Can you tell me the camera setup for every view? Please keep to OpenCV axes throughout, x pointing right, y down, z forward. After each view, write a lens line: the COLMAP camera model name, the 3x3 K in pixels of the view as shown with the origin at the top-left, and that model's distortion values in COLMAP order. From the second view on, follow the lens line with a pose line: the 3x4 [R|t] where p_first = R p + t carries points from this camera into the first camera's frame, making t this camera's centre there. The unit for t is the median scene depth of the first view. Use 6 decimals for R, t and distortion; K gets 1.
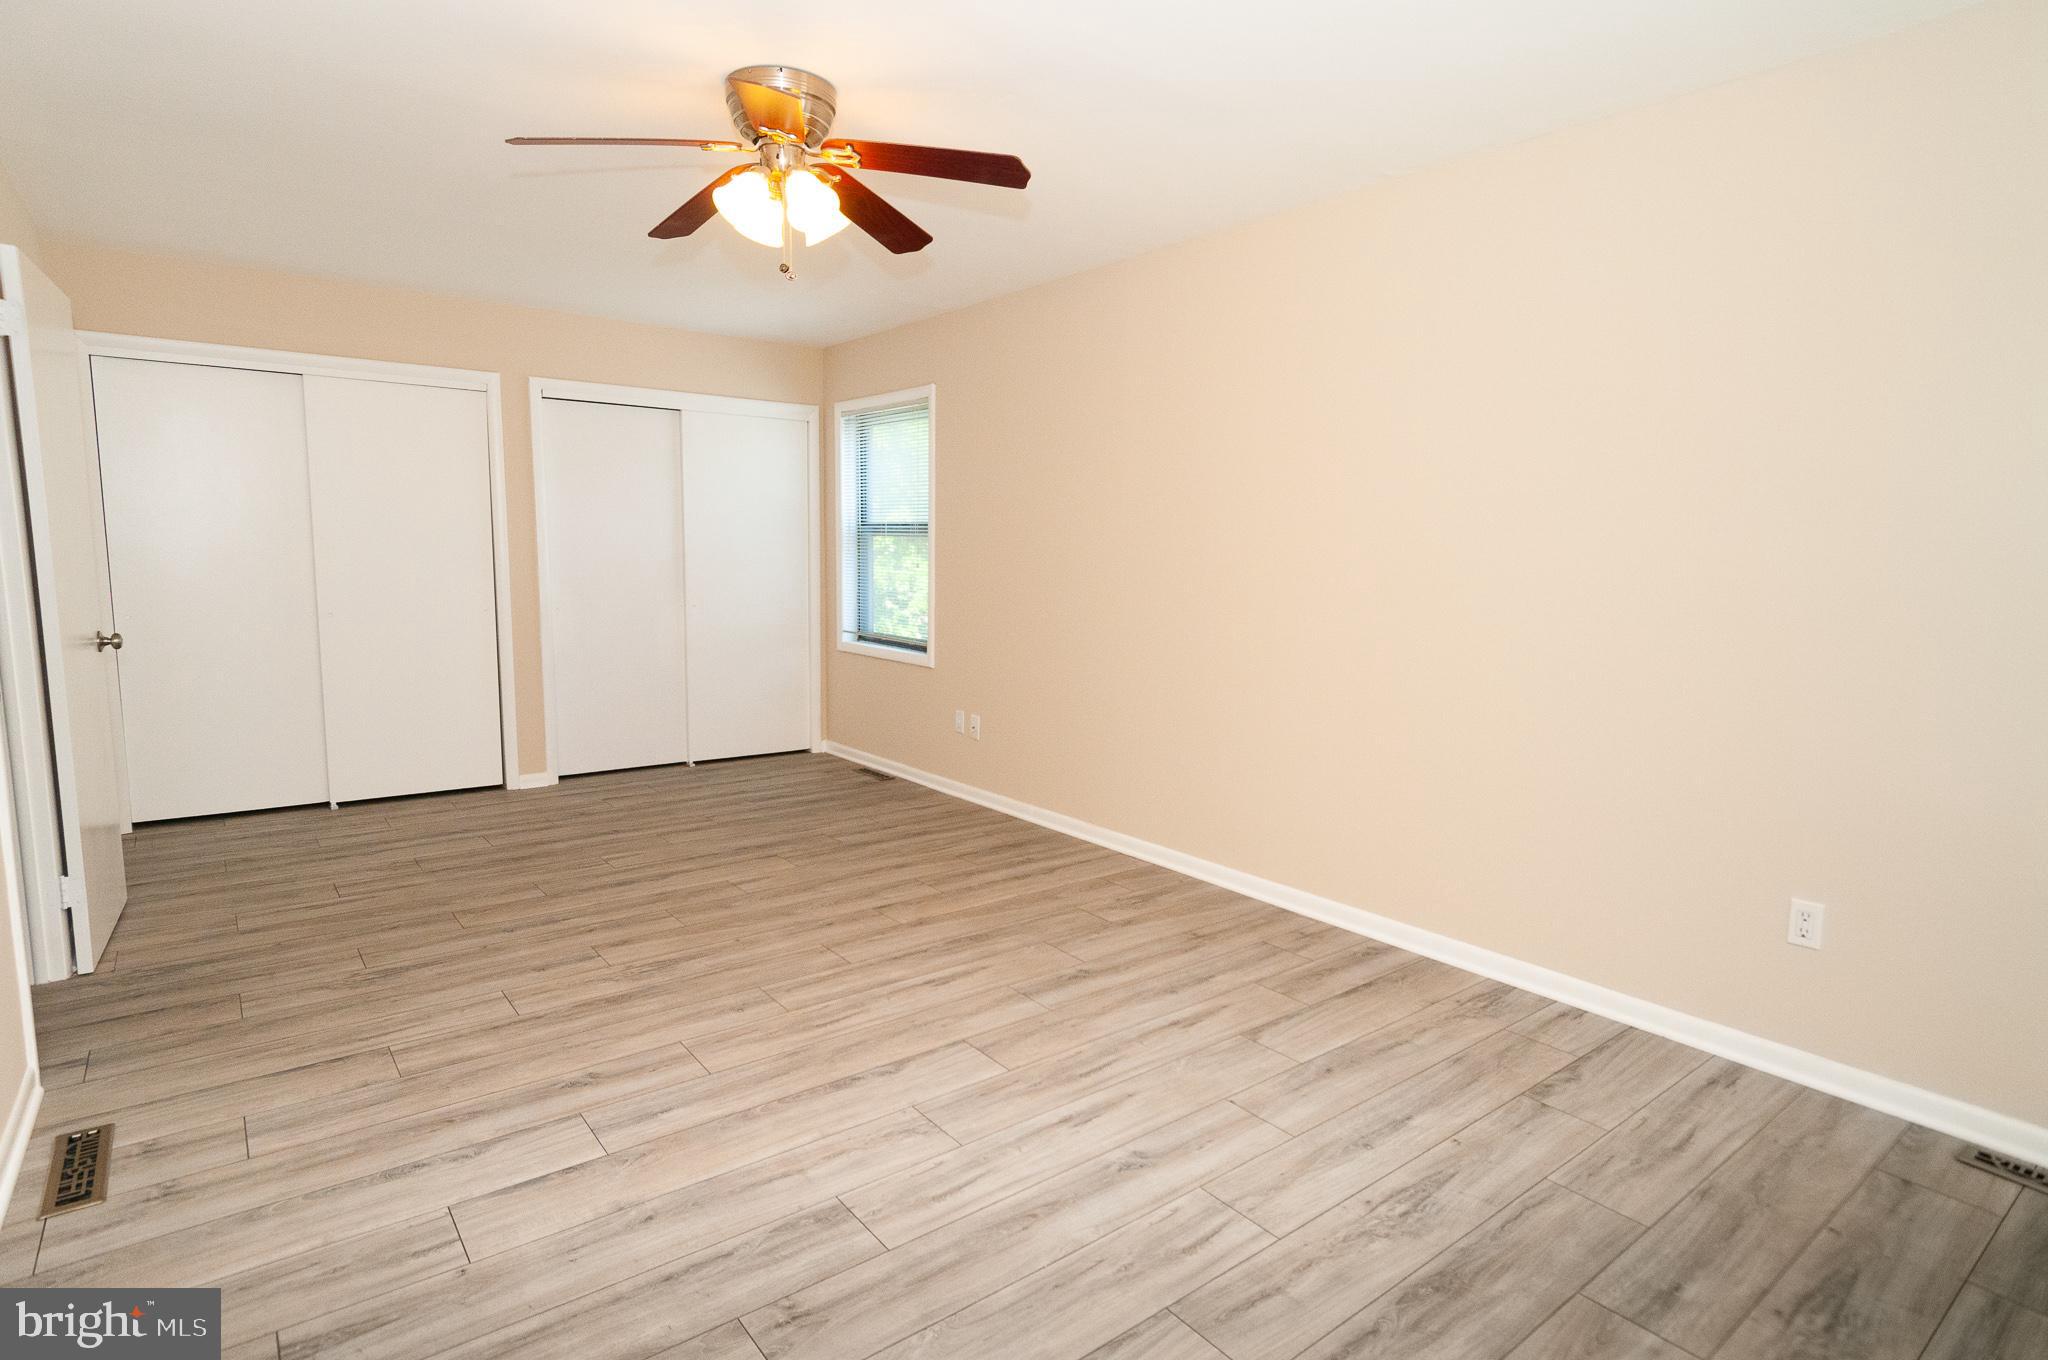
lens RADIAL K [[1055.9, 0, 1019.2], [0, 1055.9, 686.5], [0, 0, 1]] dist [0.018354, -0.019359]
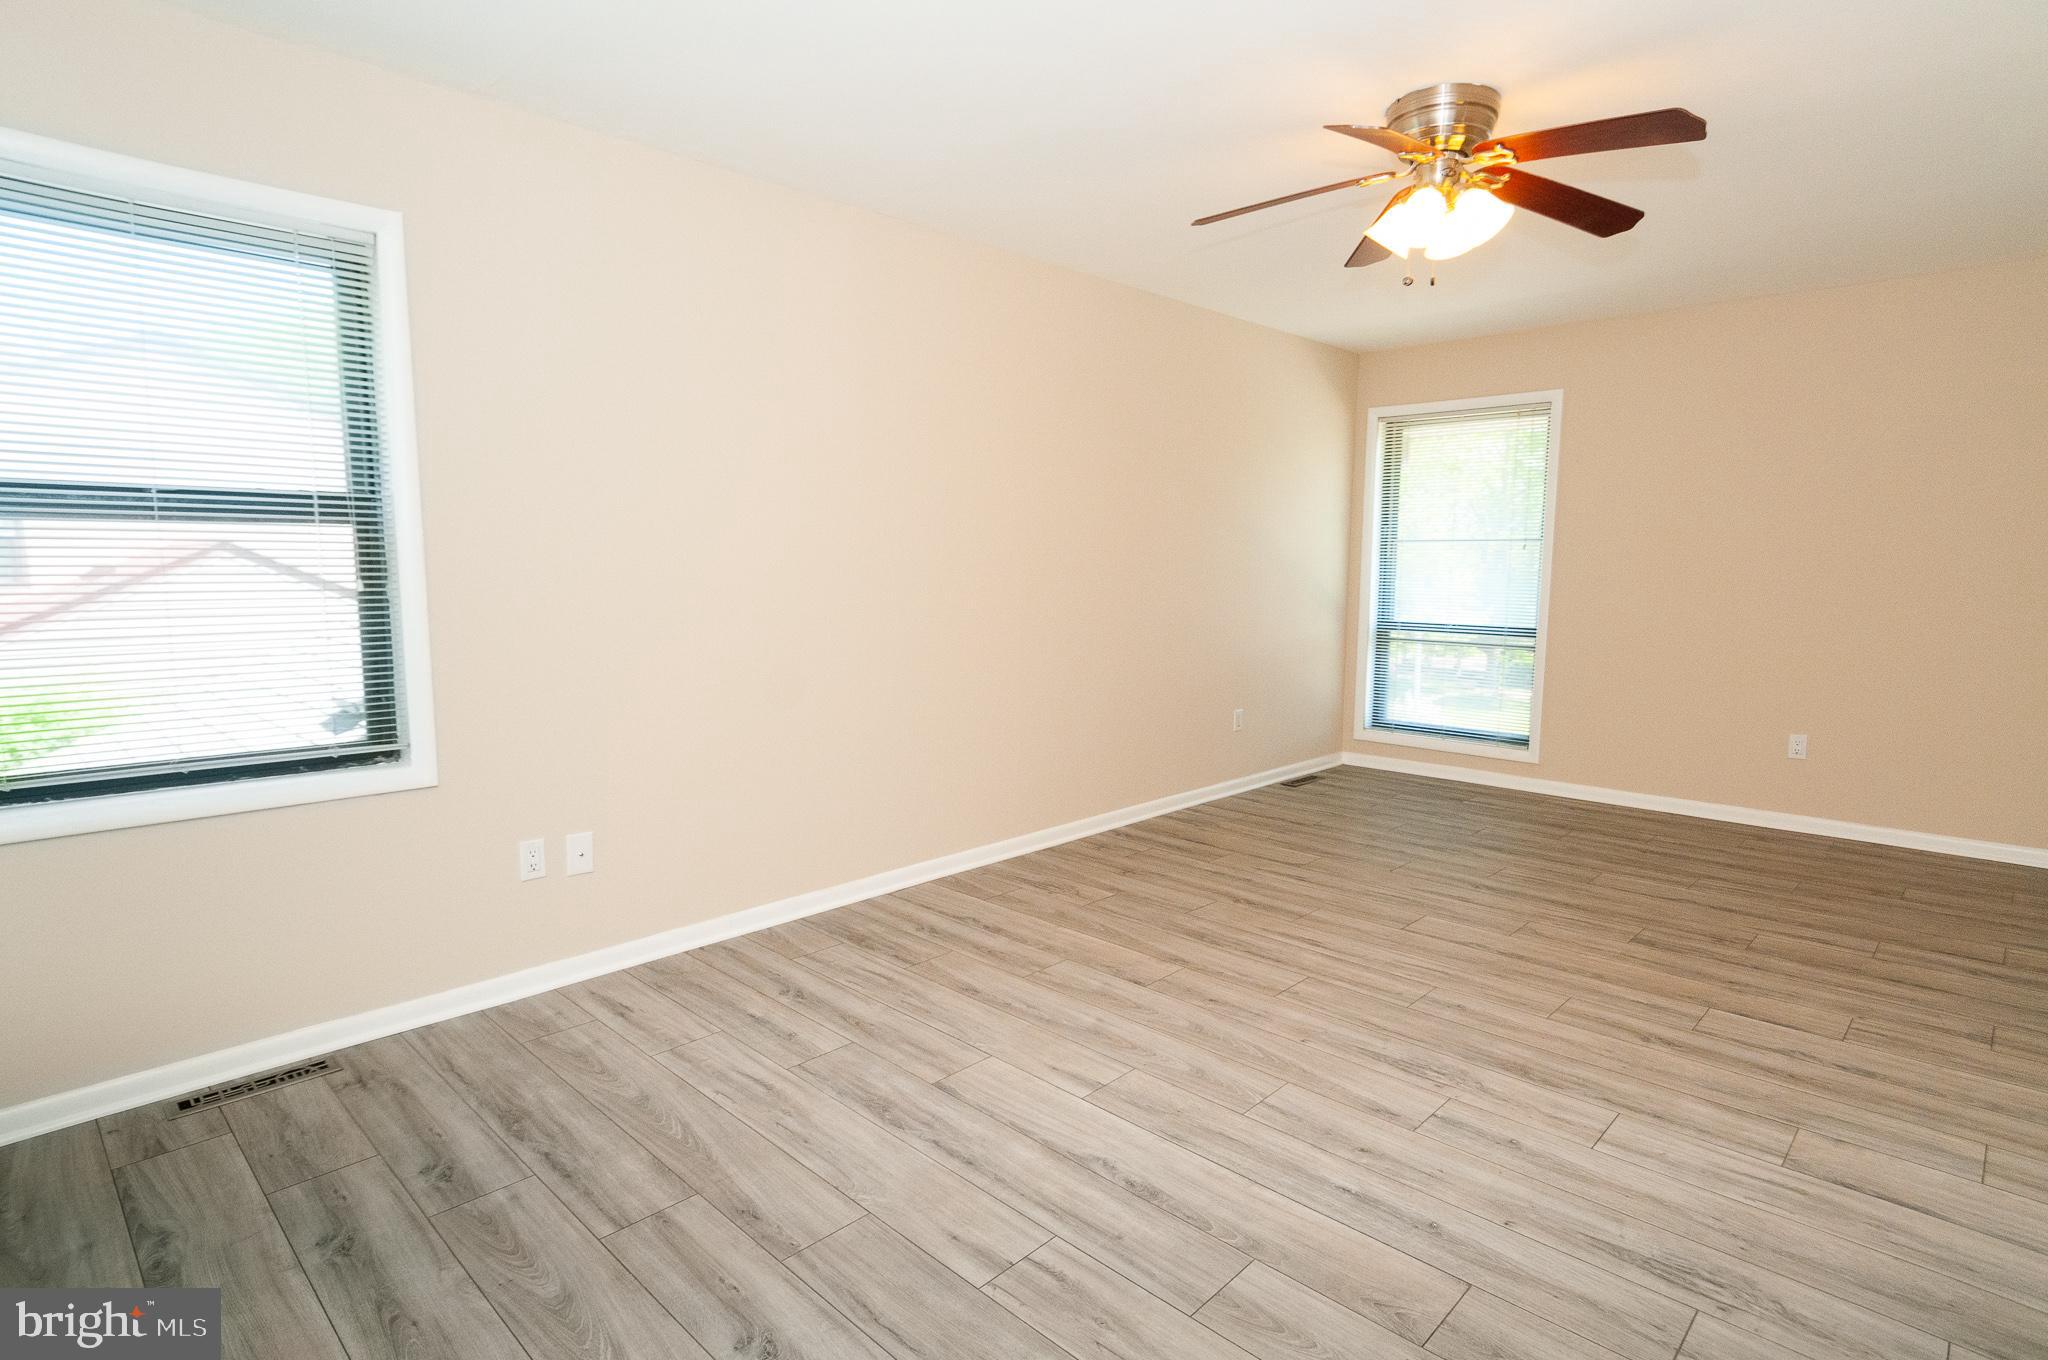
lens RADIAL K [[1055.9, 0, 1019.2], [0, 1055.9, 686.5], [0, 0, 1]] dist [0.018354, -0.019359]
pose [[-0.134279, -0.139911, 0.981017, -1.084399], [0.121127, 0.980242, 0.156380, -0.194660], [-0.983513, 0.139826, -0.114679, 1.386449]]
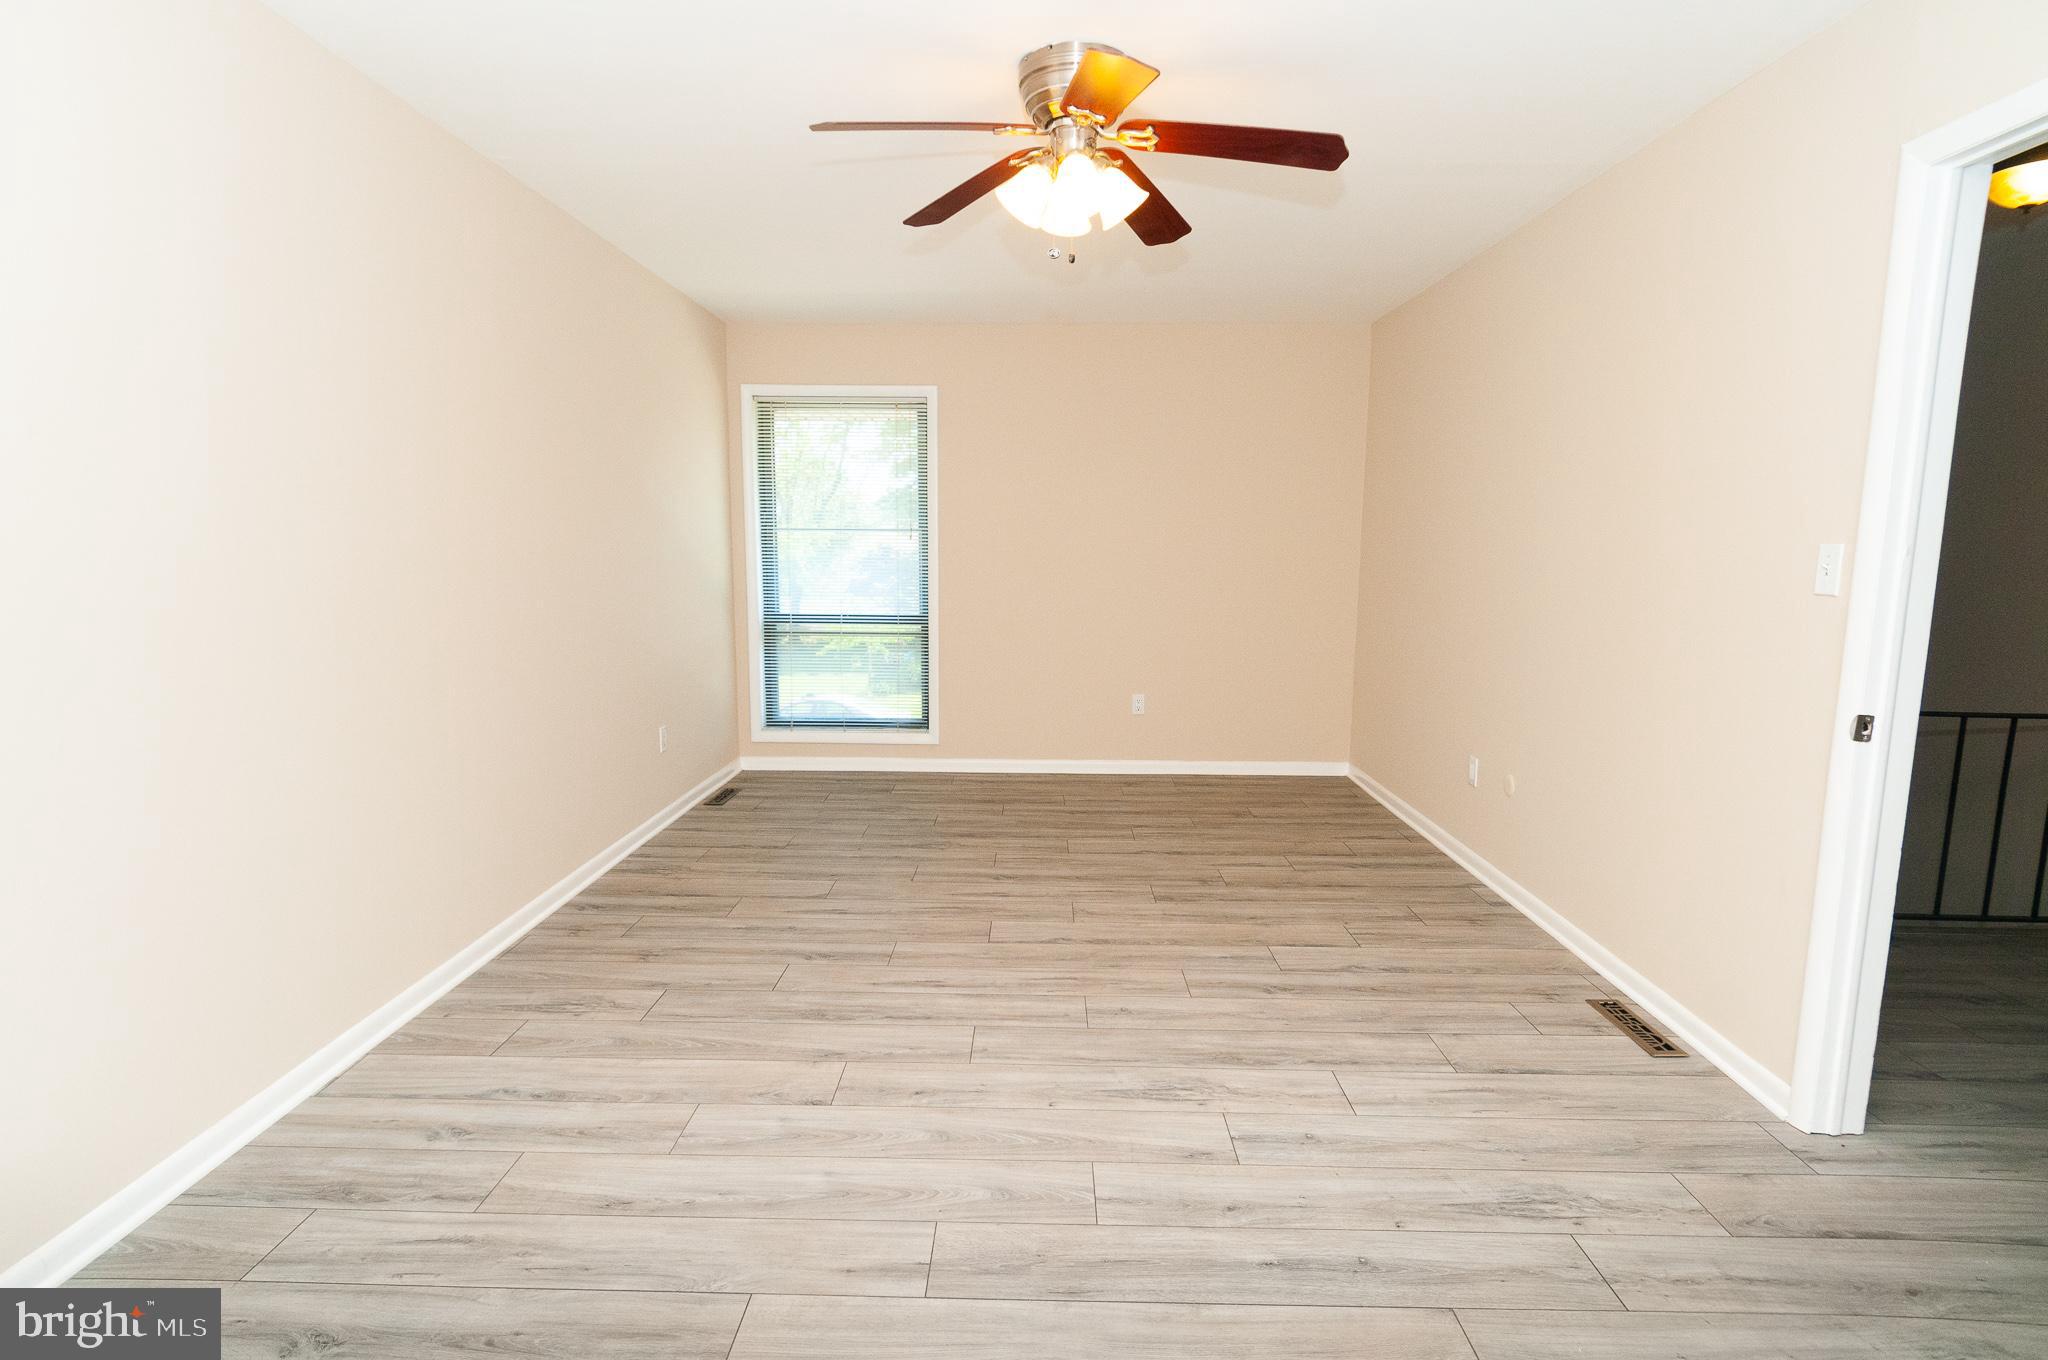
lens RADIAL K [[1055.9, 0, 1019.2], [0, 1055.9, 686.5], [0, 0, 1]] dist [0.018354, -0.019359]
pose [[-0.775763, -0.107976, 0.621718, -0.724655], [0.061170, 0.967744, 0.244398, -0.228585], [-0.628053, 0.227625, -0.744135, 1.618249]]
